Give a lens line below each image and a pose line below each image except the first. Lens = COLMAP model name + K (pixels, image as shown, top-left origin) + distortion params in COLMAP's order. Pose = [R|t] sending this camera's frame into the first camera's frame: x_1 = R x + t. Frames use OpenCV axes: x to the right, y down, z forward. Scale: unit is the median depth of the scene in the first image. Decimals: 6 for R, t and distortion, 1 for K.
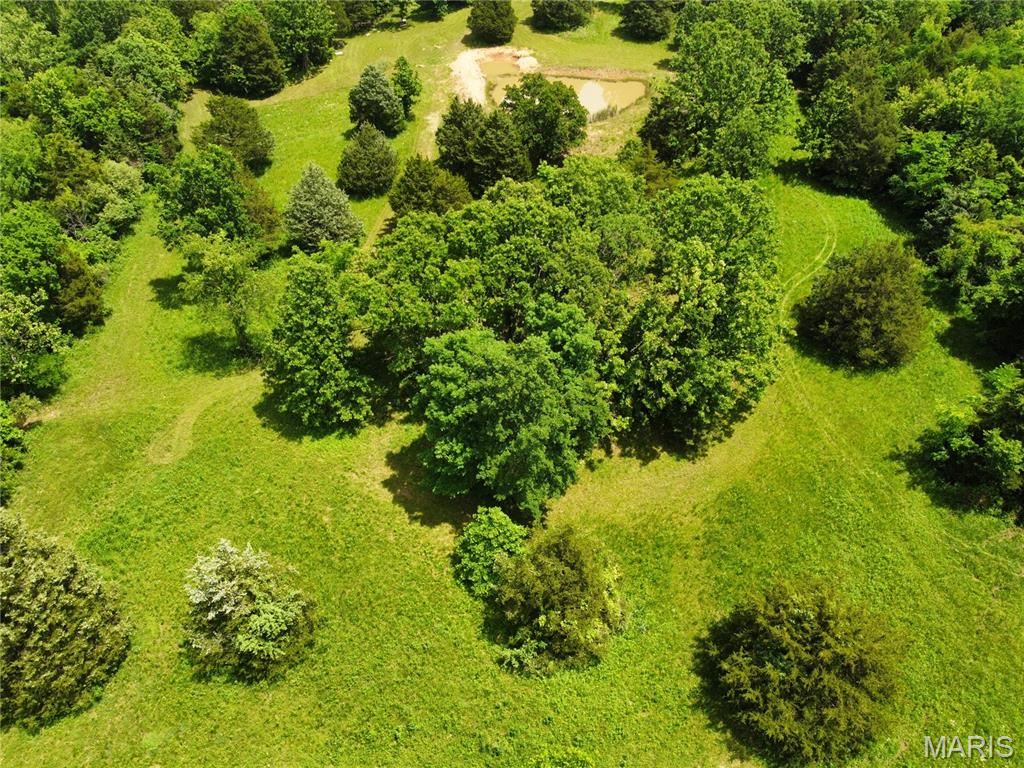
lens RADIAL K [[780.4, 0, 510.1], [0, 780.4, 381.3], [0, 0, 1]] dist [-0.007839, 0.000651]
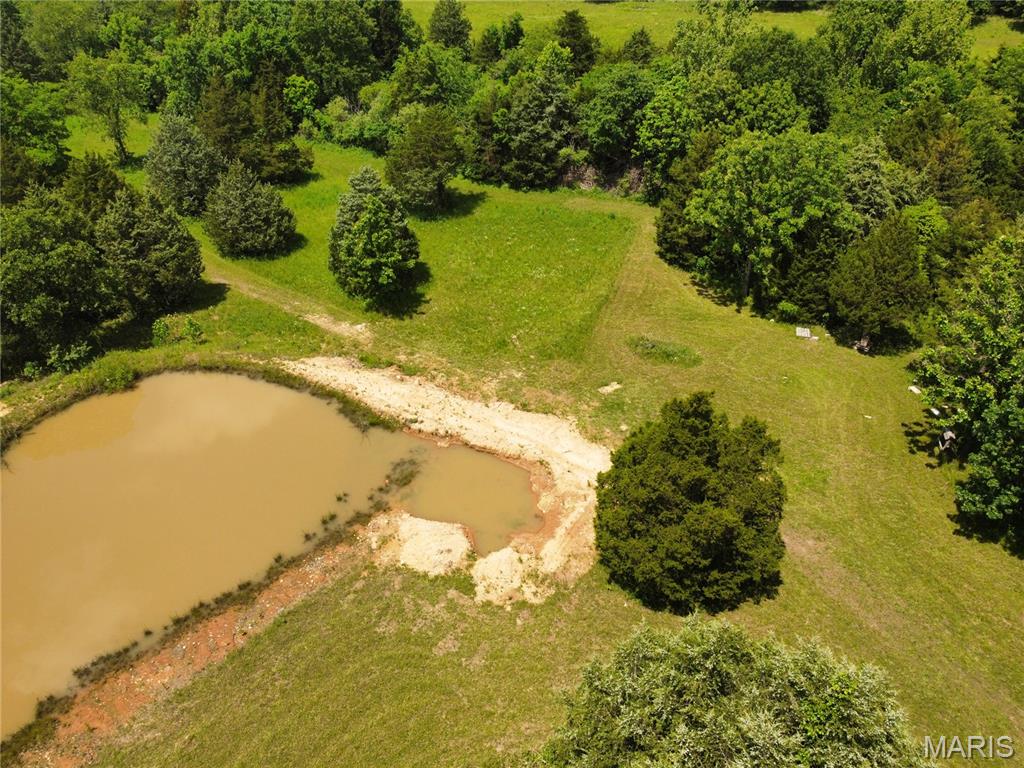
lens RADIAL K [[780.4, 0, 510.1], [0, 780.4, 381.3], [0, 0, 1]] dist [-0.007839, 0.000651]
pose [[-0.589766, 0.457036, -0.665803, 0.206511], [-0.523497, 0.411408, 0.746120, -0.805934], [0.614920, 0.788582, -0.003377, 1.163986]]
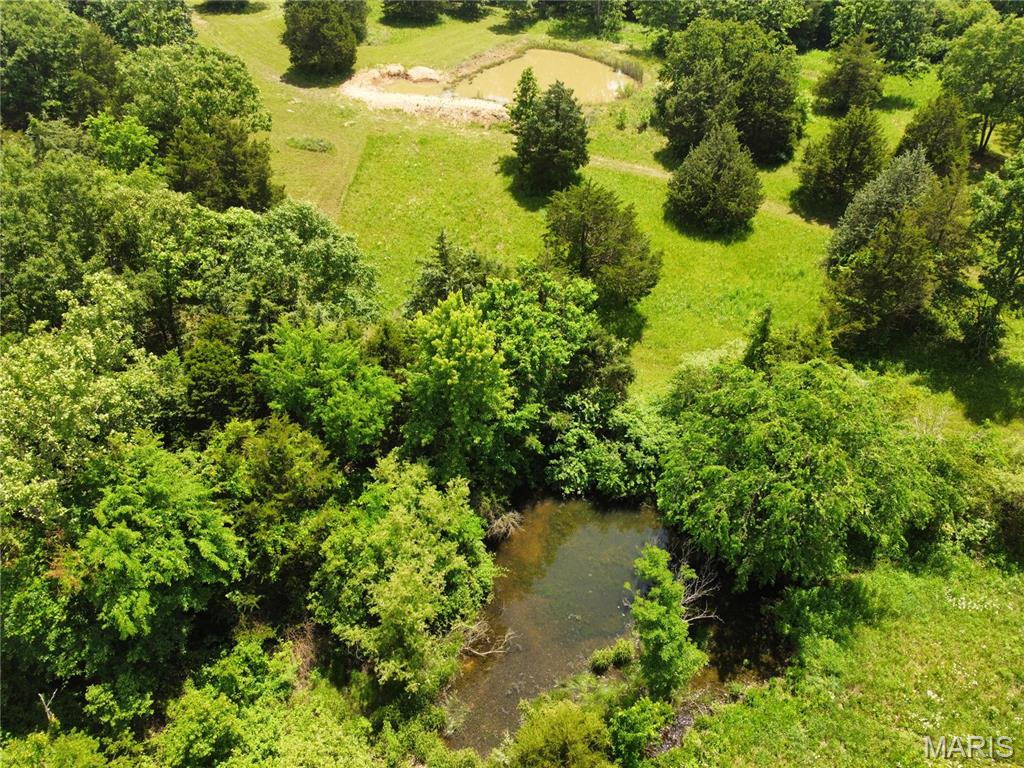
lens RADIAL K [[780.4, 0, 510.1], [0, 780.4, 381.3], [0, 0, 1]] dist [-0.007839, 0.000651]
pose [[0.374127, -0.561654, 0.737953, -0.795283], [0.593328, 0.756533, 0.274991, -0.410581], [-0.712735, 0.334967, 0.616284, 0.696199]]
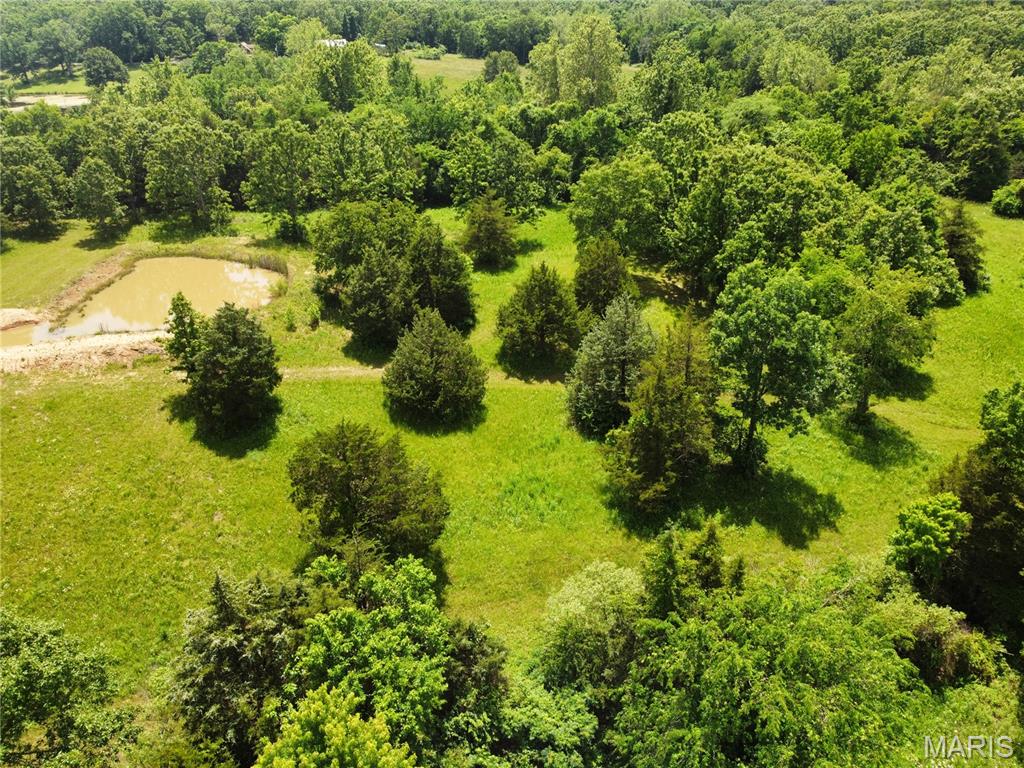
lens RADIAL K [[775.5, 0, 512.0], [0, 775.5, 384.0], [0, 0, 1]] dist [-0.011584, 0.008700]
pose [[-0.171493, -0.451519, 0.875626, -0.694777], [0.643237, 0.621887, 0.446657, -0.474208], [-0.746214, 0.639834, 0.183785, 0.771344]]
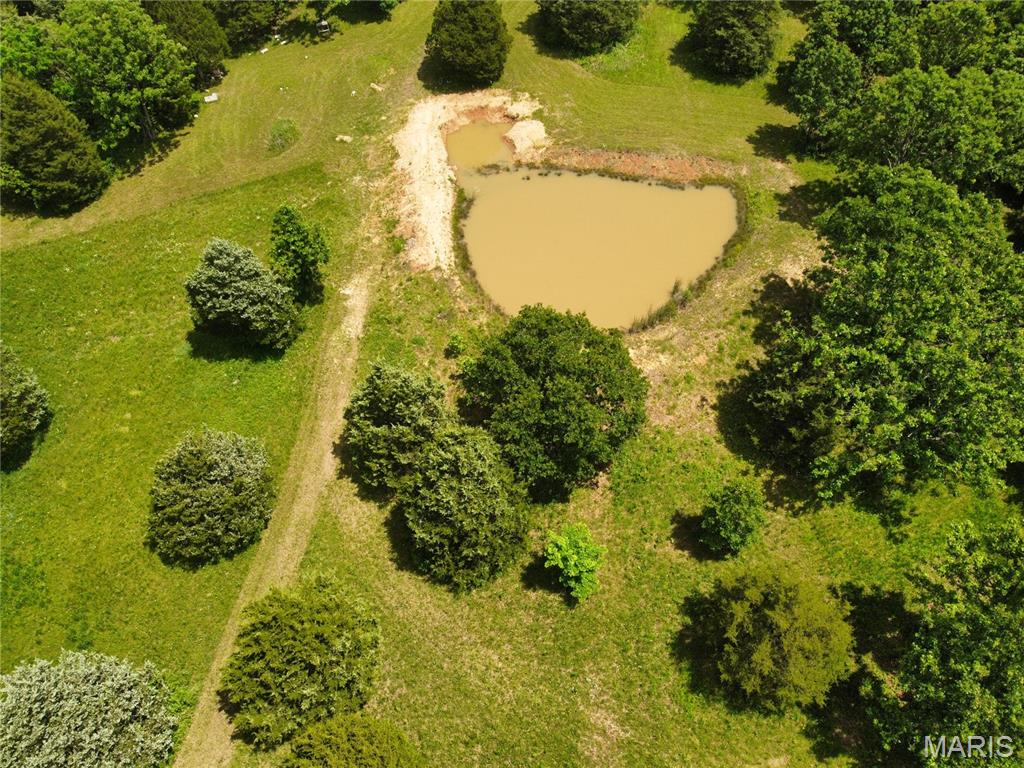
lens RADIAL K [[780.4, 0, 510.1], [0, 780.4, 381.3], [0, 0, 1]] dist [-0.007839, 0.000651]
pose [[0.999994, 0.003222, -0.001157, 0.011691], [-0.002944, 0.981889, 0.189436, -0.405738], [0.001746, -0.189431, 0.981892, 0.475340]]
